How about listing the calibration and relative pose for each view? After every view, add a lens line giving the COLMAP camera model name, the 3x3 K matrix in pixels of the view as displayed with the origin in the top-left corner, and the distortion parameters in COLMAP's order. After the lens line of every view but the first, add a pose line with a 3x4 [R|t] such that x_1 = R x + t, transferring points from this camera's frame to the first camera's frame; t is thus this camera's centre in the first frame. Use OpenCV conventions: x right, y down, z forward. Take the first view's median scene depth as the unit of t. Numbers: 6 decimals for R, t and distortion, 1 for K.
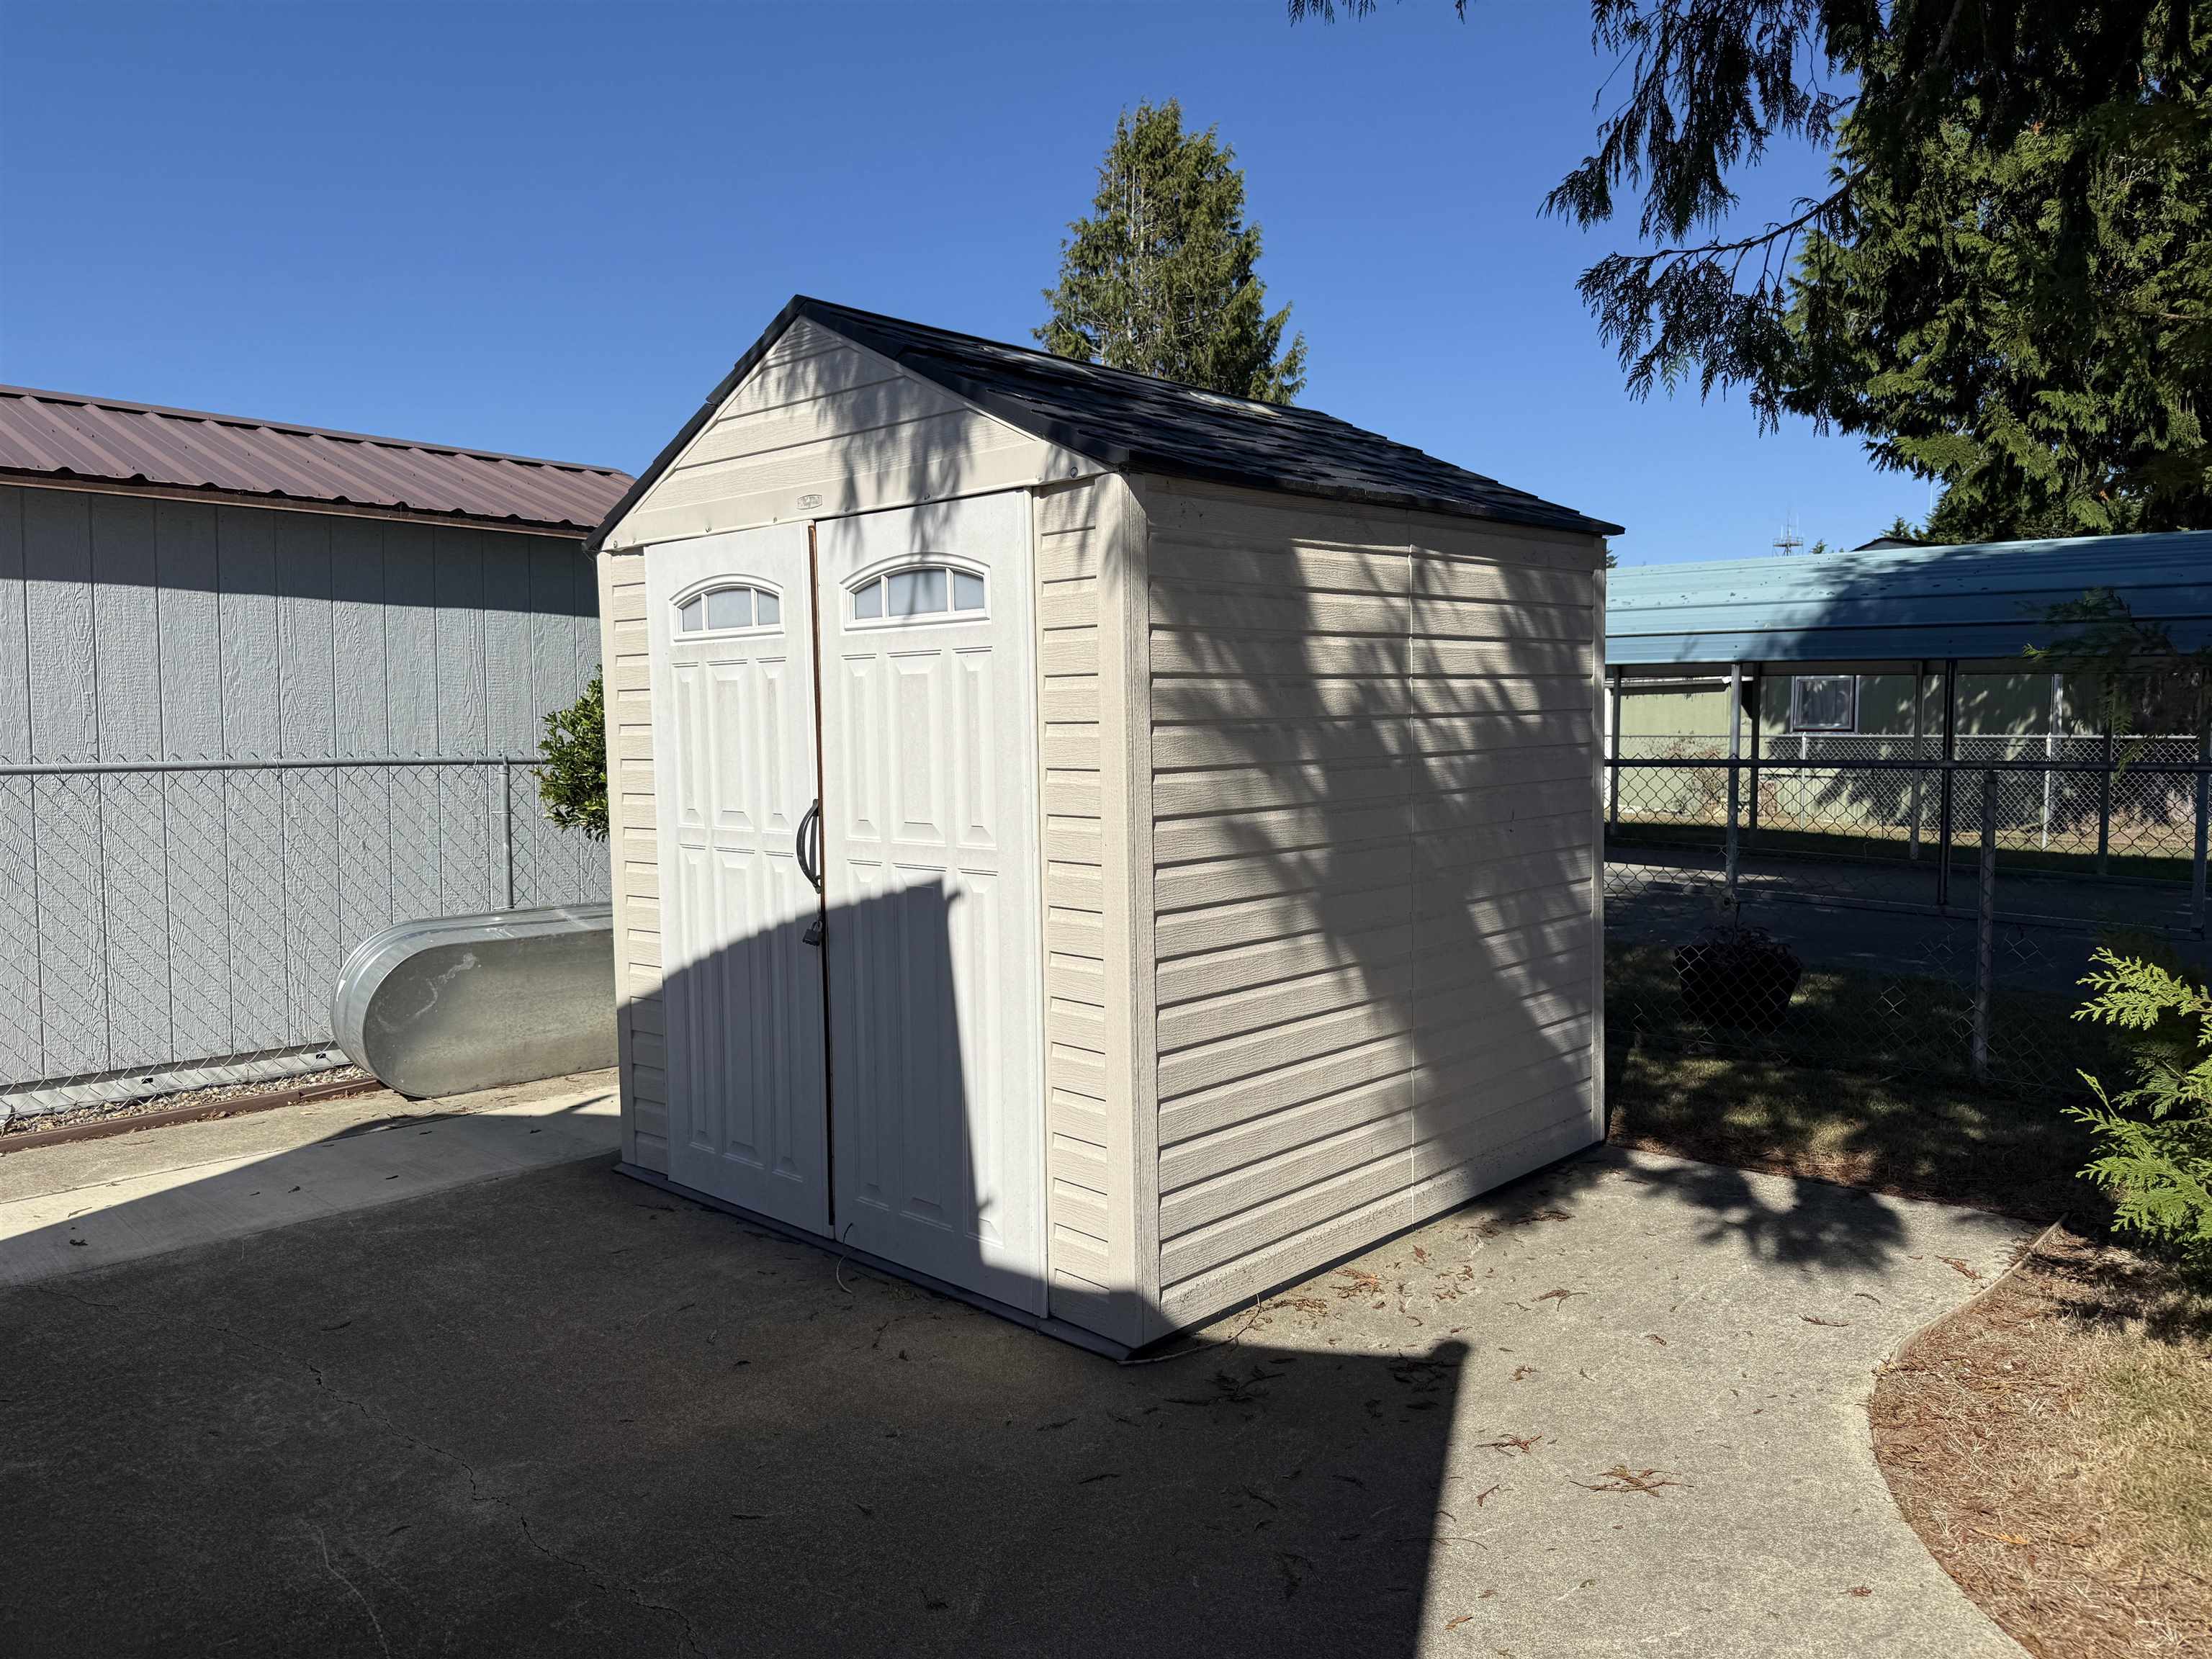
lens RADIAL K [[1527.8, 0, 1106.0], [0, 1527.8, 829.5], [0, 0, 1]] dist [0.072060, -0.096548]
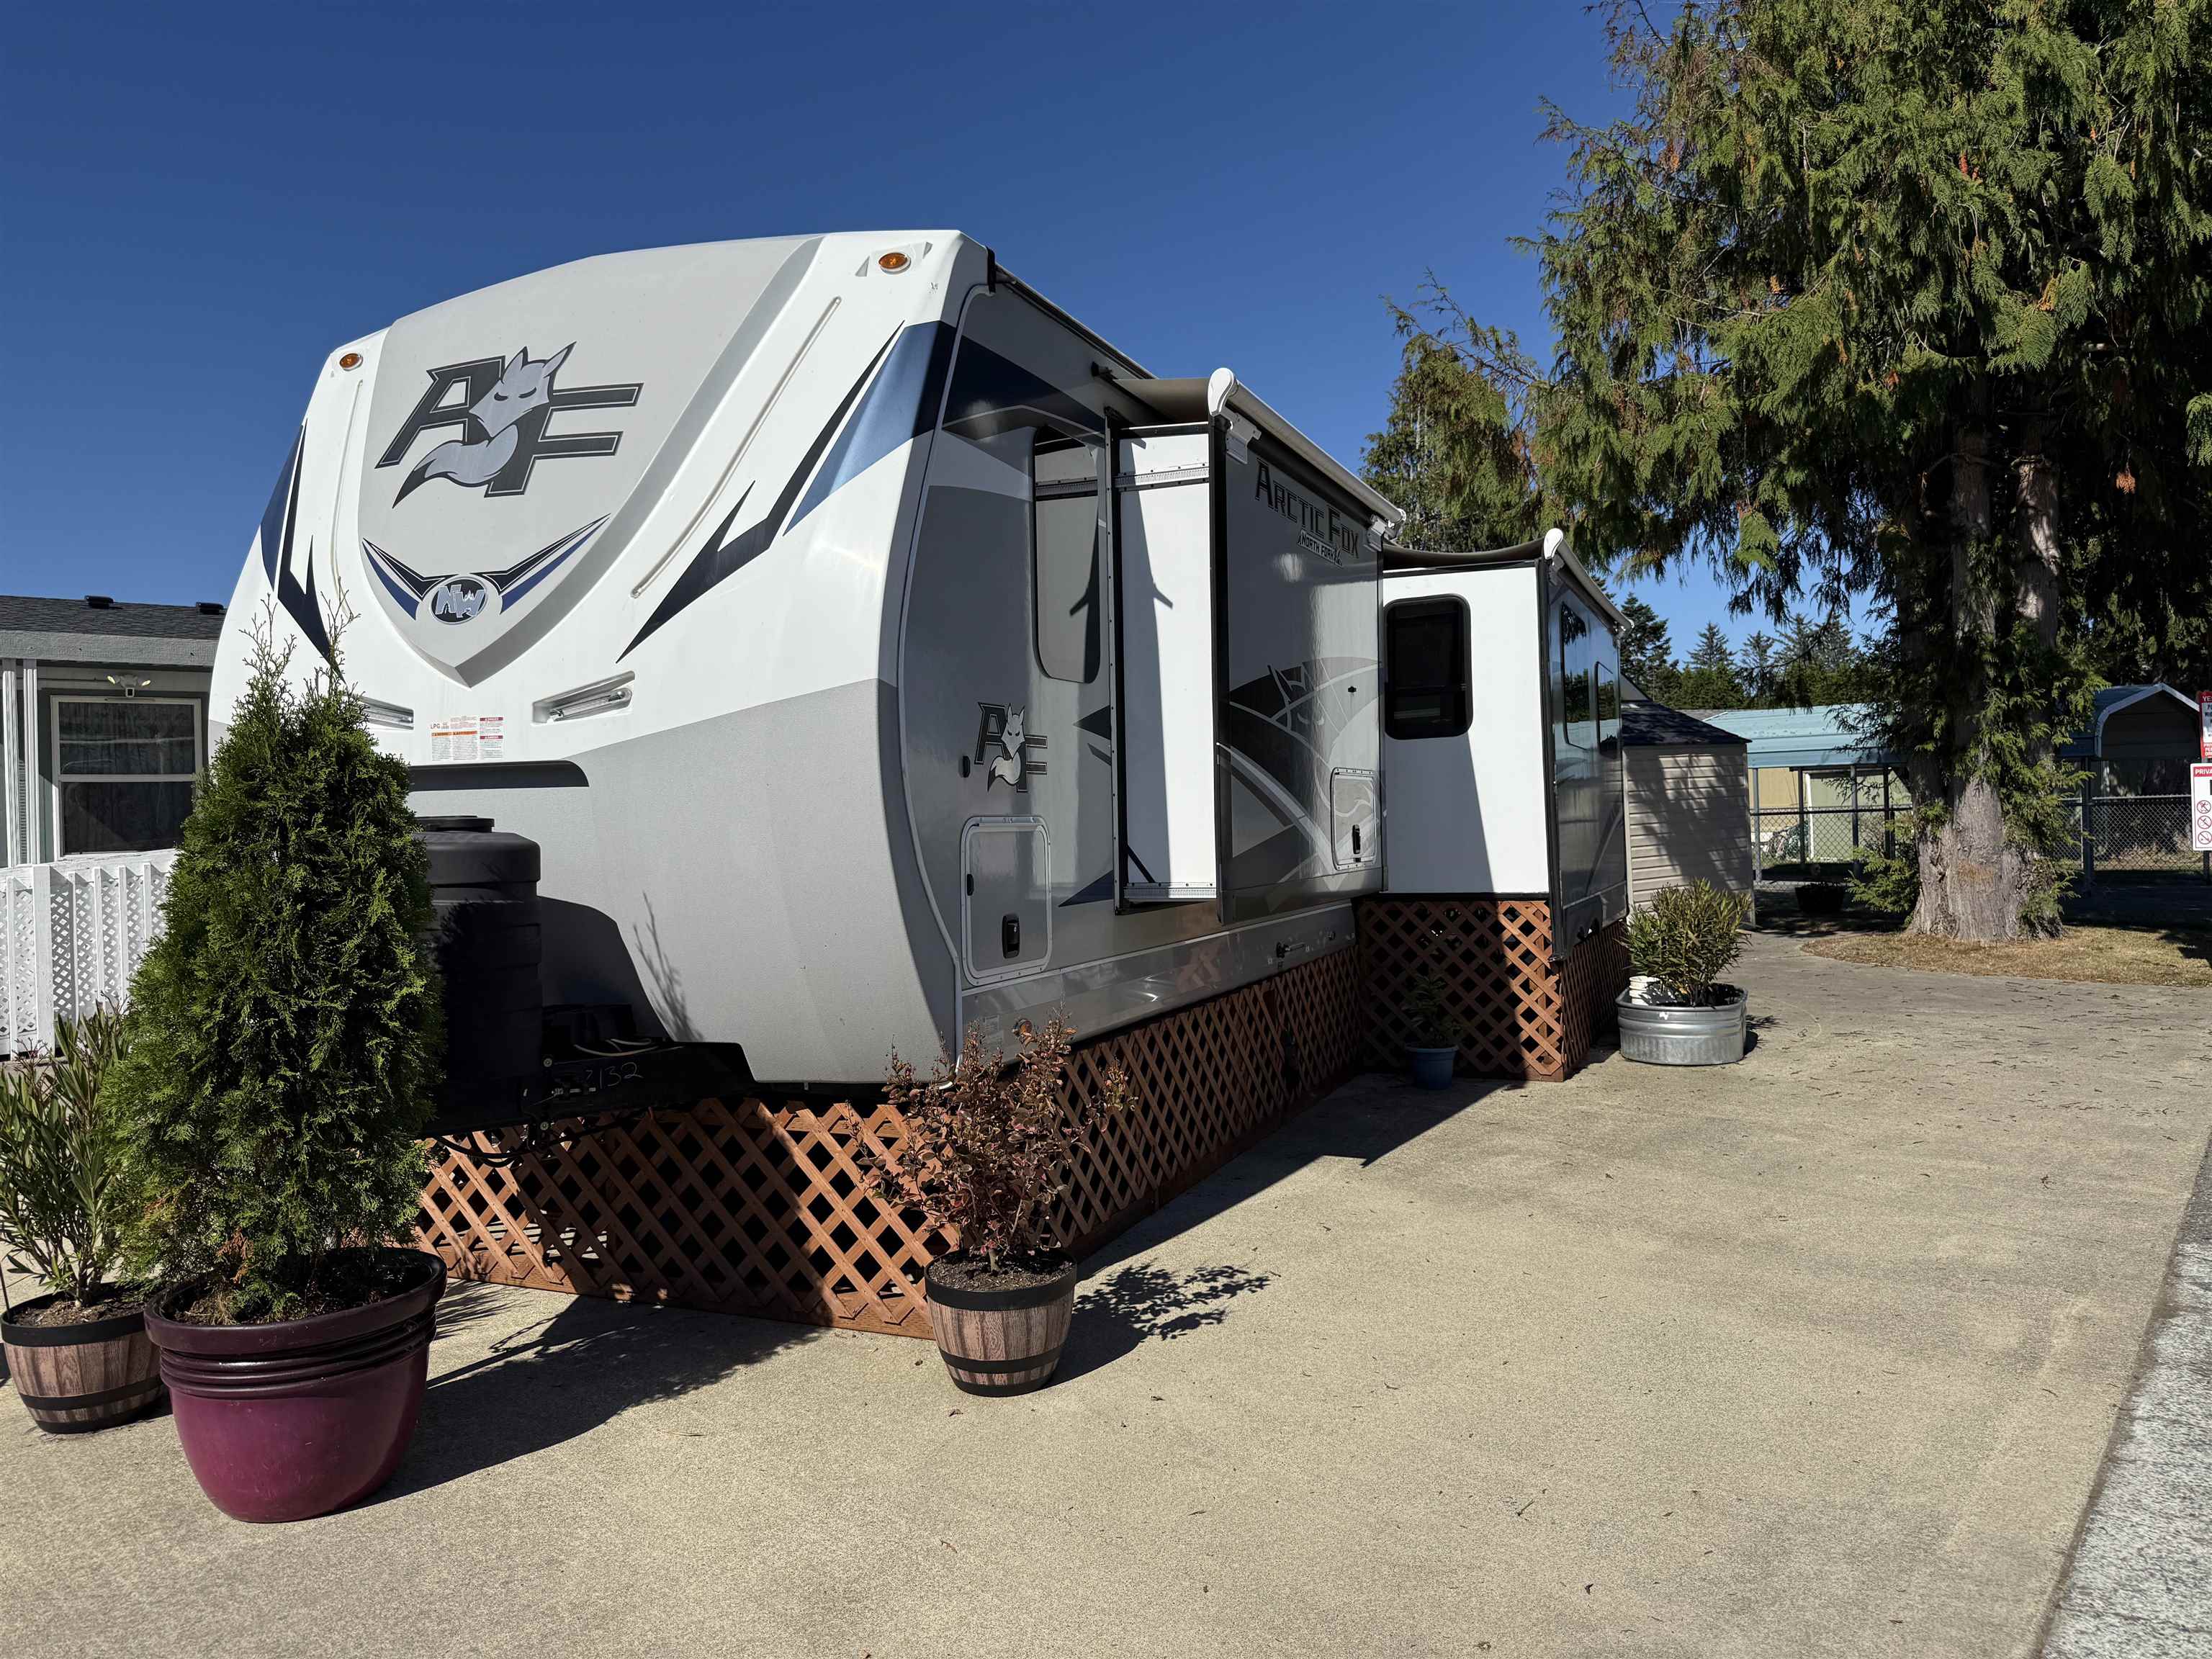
lens RADIAL K [[1527.8, 0, 1106.0], [0, 1527.8, 829.5], [0, 0, 1]] dist [0.072060, -0.096548]
pose [[0.989707, -0.031779, -0.139534, -0.698373], [0.022897, 0.997635, -0.064806, 0.216168], [0.141263, 0.060944, 0.988094, -2.955395]]
